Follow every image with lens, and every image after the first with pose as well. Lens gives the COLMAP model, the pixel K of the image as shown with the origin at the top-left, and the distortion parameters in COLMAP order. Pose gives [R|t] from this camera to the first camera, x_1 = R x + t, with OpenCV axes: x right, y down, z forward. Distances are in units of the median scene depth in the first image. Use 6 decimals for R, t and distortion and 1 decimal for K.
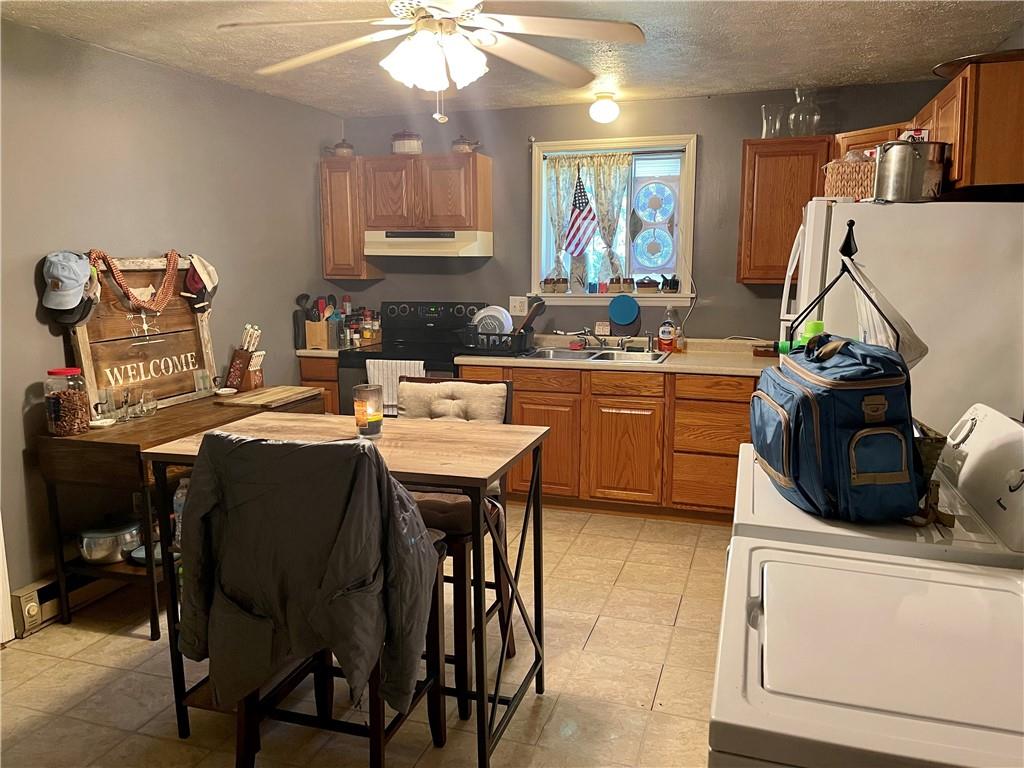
lens RADIAL K [[771.9, 0, 511.3], [0, 771.9, 384.0], [0, 0, 1]] dist [0.014938, -0.023686]
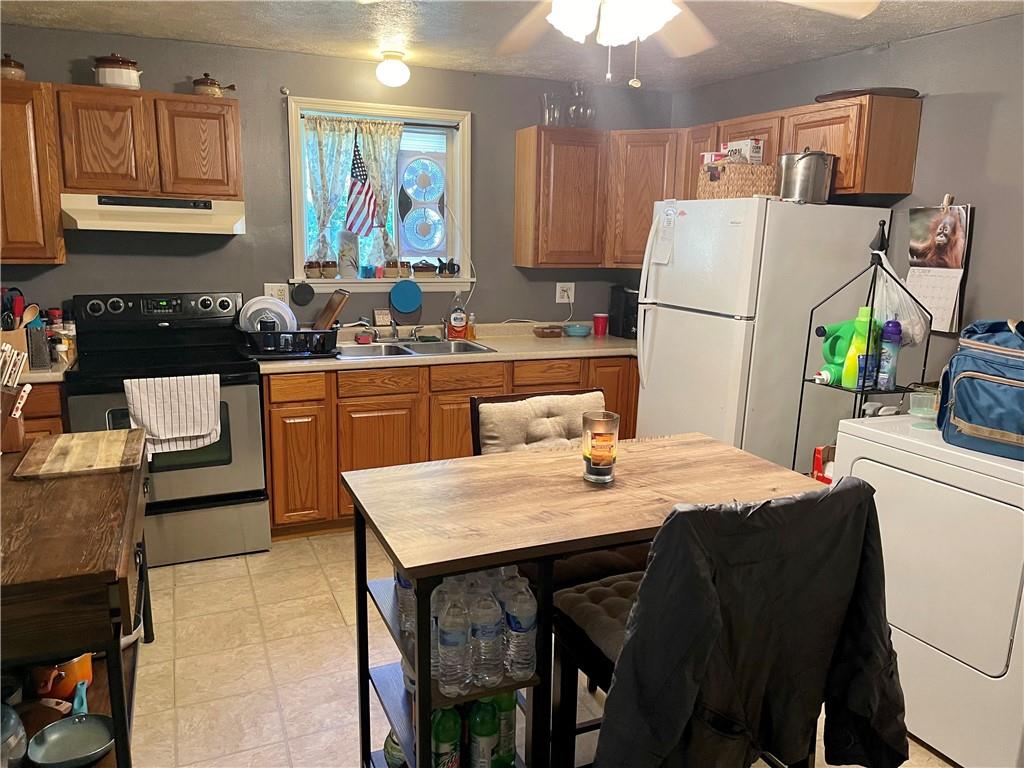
lens RADIAL K [[771.9, 0, 513.3], [0, 771.9, 385.3], [0, 0, 1]] dist [0.014938, -0.023686]
pose [[0.747634, -0.108691, 0.655156, -0.371935], [0.085311, 0.994061, 0.067562, -0.042380], [-0.658609, 0.005381, 0.752467, 0.228837]]
